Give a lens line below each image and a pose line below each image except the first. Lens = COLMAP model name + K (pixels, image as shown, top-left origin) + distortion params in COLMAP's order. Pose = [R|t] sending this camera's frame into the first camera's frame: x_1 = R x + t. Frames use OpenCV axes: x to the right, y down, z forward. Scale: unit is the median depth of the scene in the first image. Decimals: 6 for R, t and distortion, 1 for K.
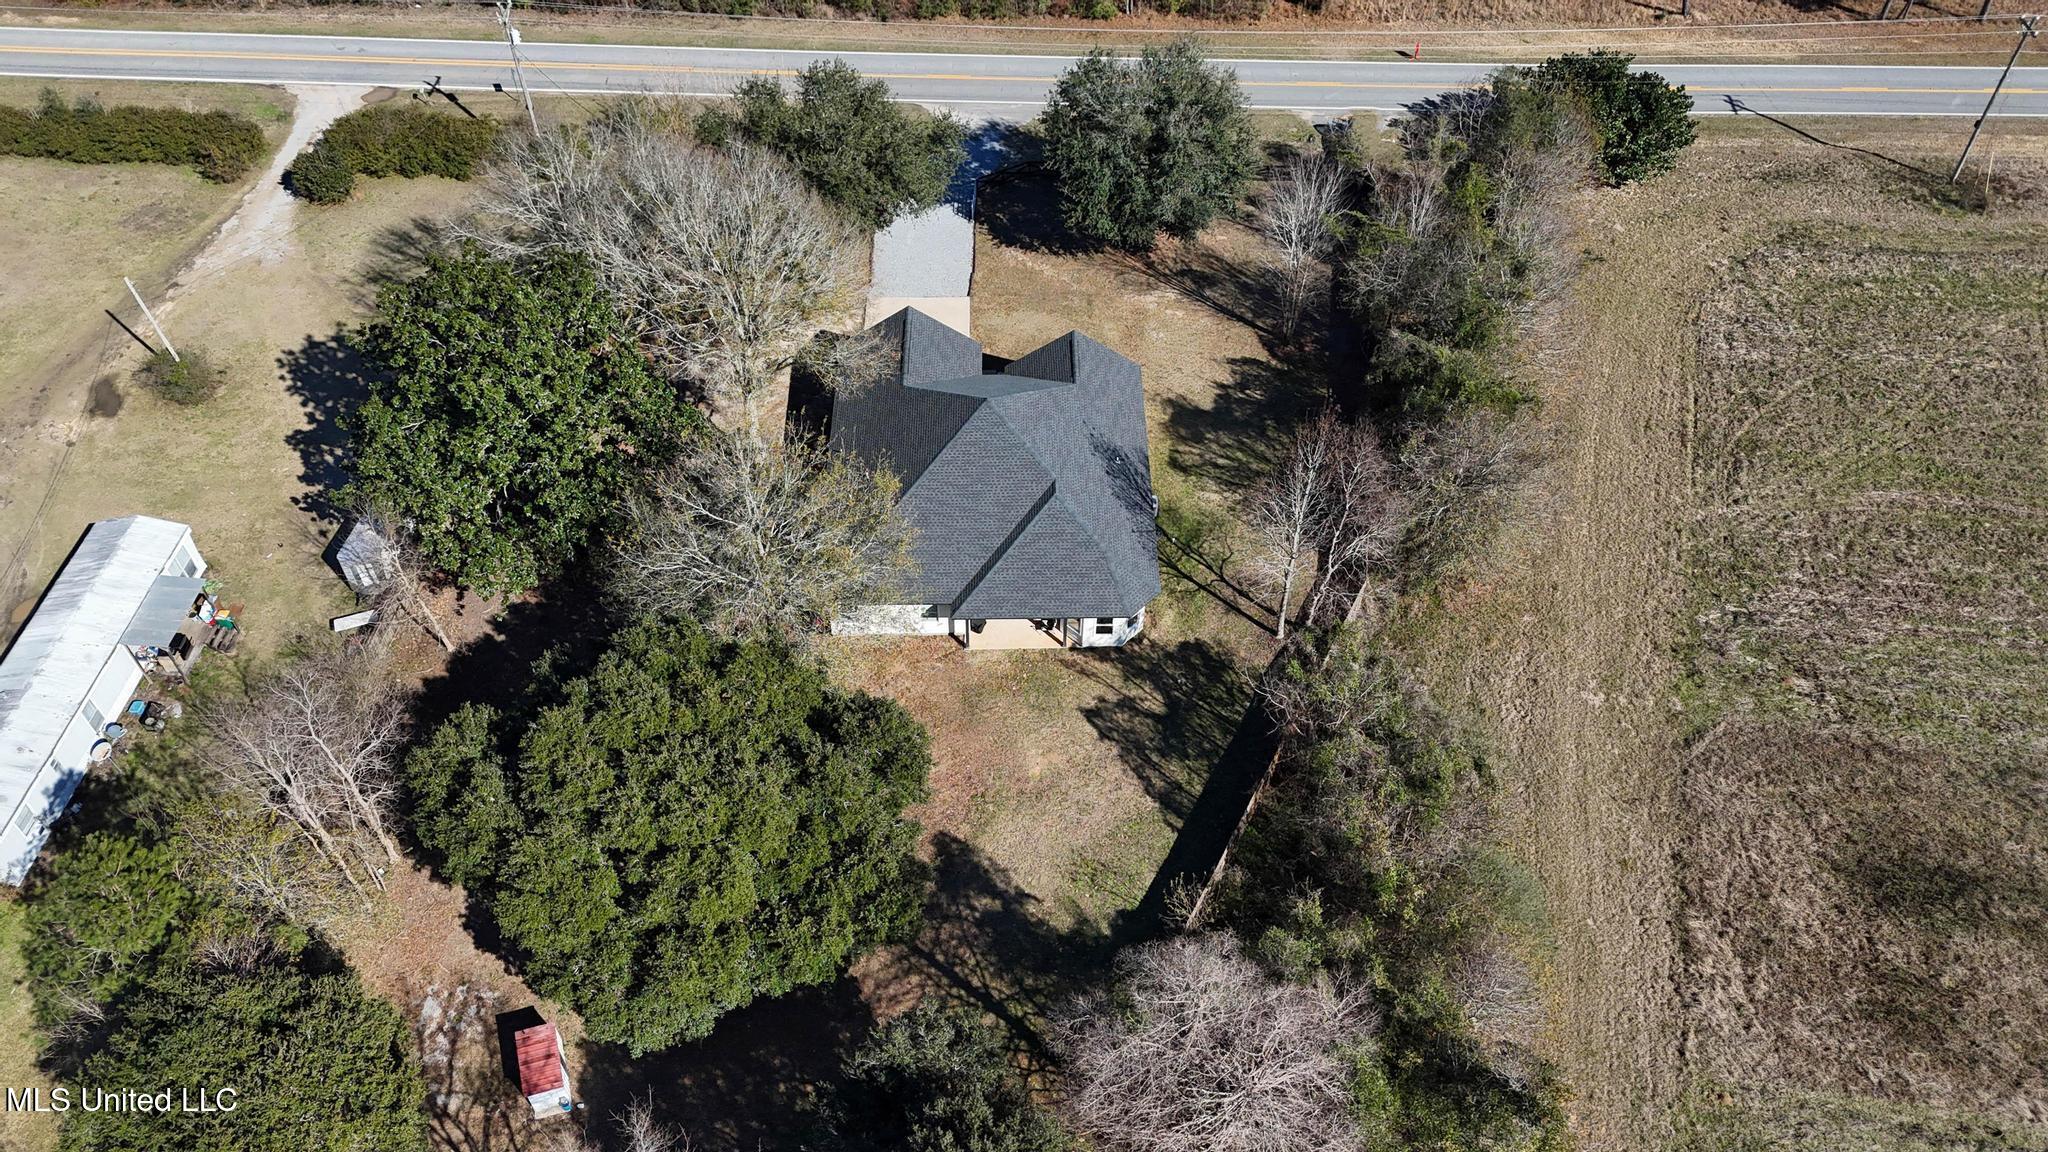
lens RADIAL K [[1492.3, 0, 1021.3], [0, 1492.3, 565.0], [0, 0, 1]] dist [0.058225, -0.029158]
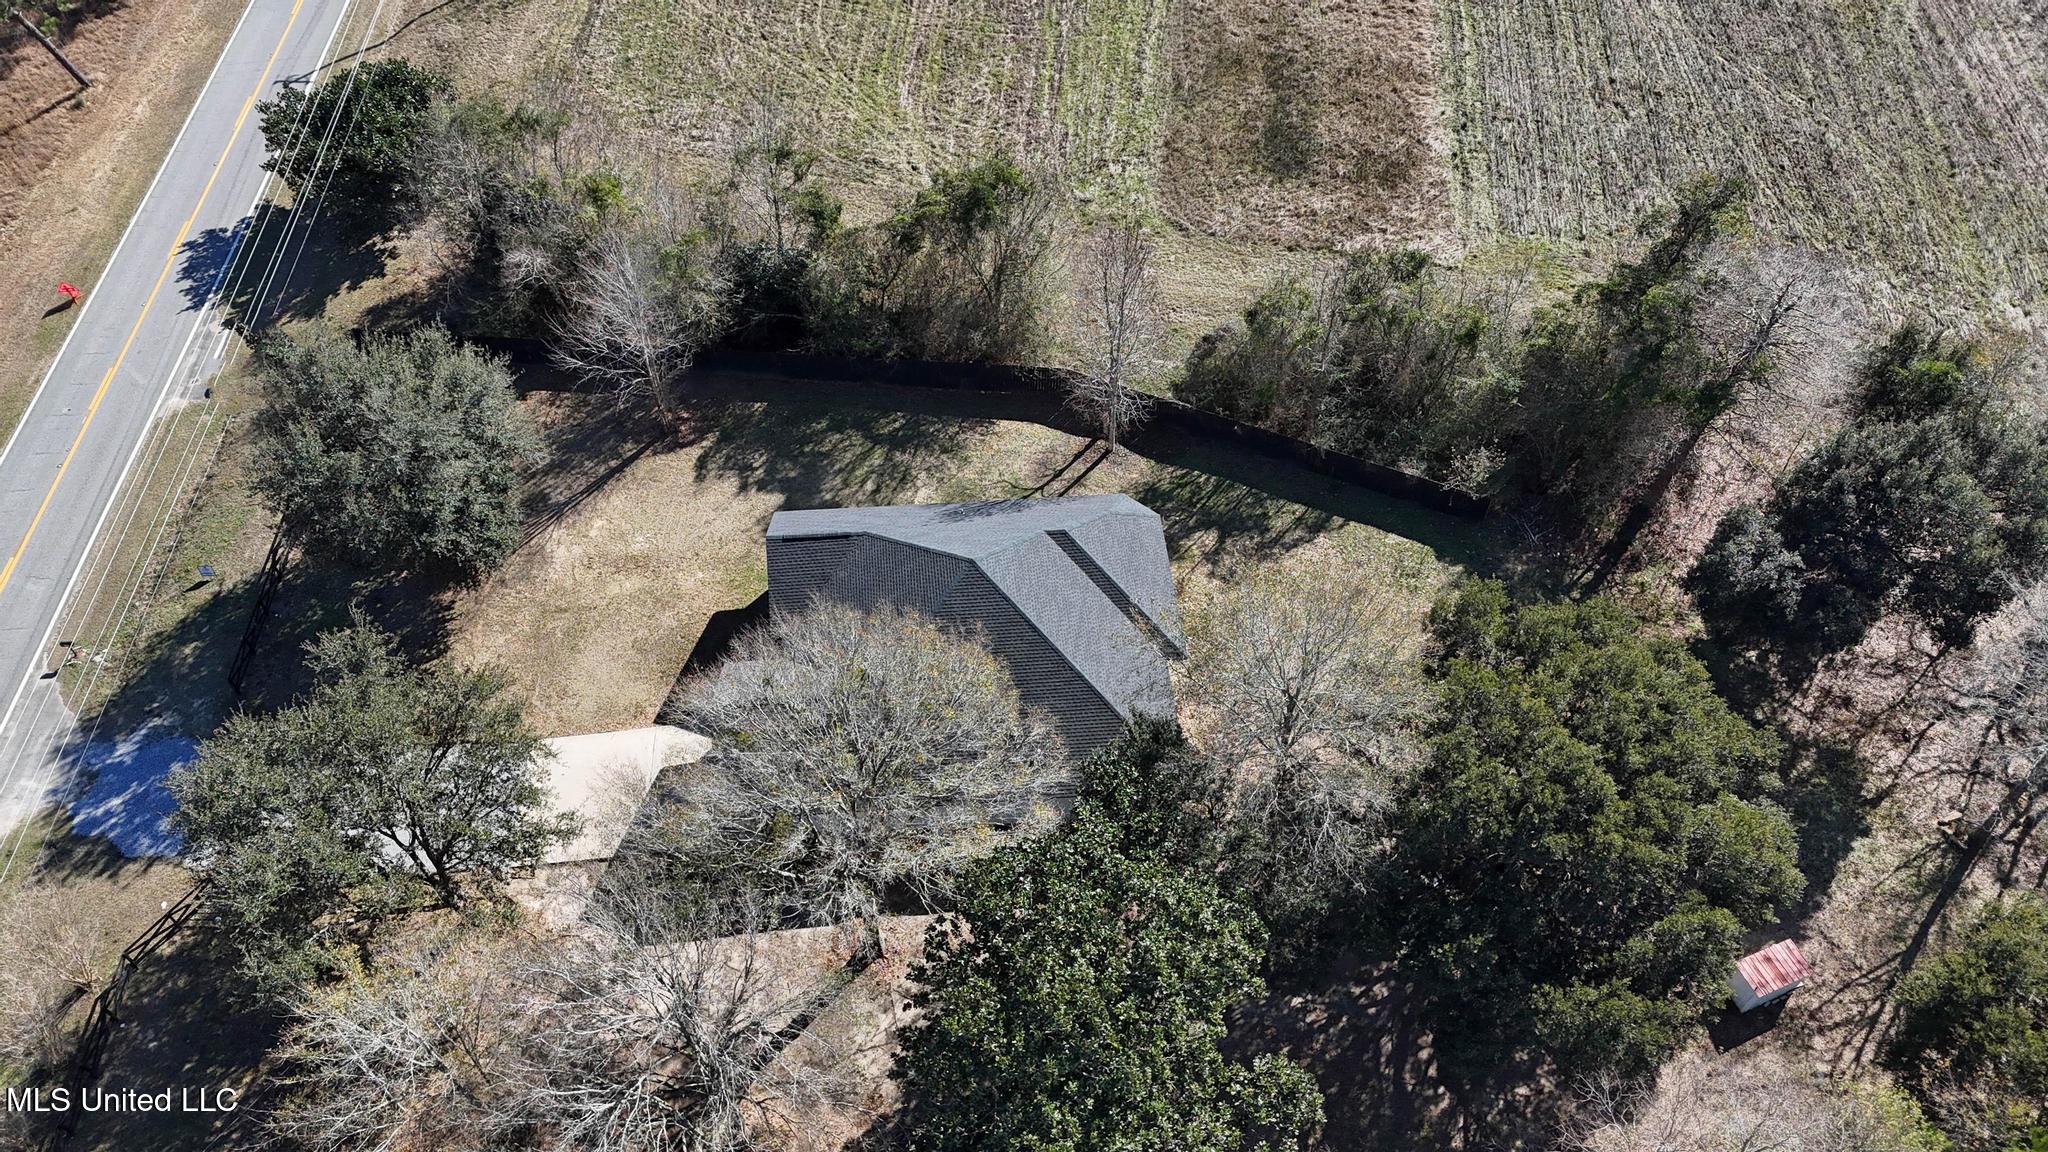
lens RADIAL K [[1492.3, 0, 1029.2], [0, 1492.3, 578.9], [0, 0, 1]] dist [0.058225, -0.029158]
pose [[-0.070987, -0.773703, 0.629559, -0.584650], [0.732636, 0.387870, 0.559286, -0.574190], [-0.676909, 0.500939, 0.539309, 0.533724]]
